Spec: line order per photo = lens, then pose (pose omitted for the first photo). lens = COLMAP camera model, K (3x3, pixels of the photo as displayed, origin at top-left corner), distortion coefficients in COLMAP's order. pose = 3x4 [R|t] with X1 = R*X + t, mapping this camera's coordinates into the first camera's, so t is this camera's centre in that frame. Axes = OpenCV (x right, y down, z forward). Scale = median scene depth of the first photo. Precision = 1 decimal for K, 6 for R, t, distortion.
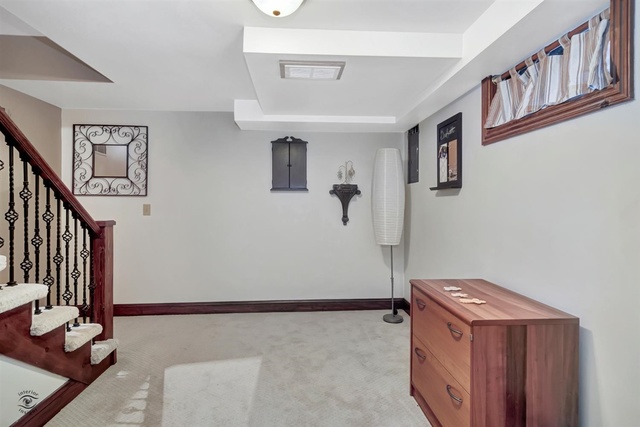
lens RADIAL K [[345.5, 0, 319.5], [0, 345.5, 210.9], [0, 0, 1]] dist [0.022225, -0.006523]
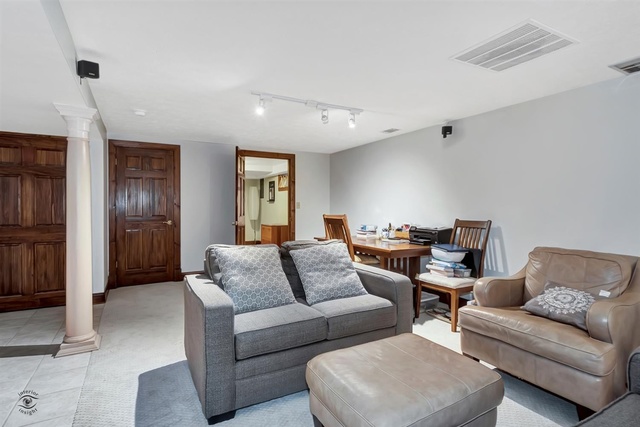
lens RADIAL K [[345.5, 0, 321.4], [0, 345.5, 211.2], [0, 0, 1]] dist [0.022225, -0.006523]
pose [[0.910069, -0.007157, 0.414396, -0.599206], [0.007004, 0.999974, 0.001890, 0.031328], [-0.414399, 0.001183, 0.910095, -2.312876]]
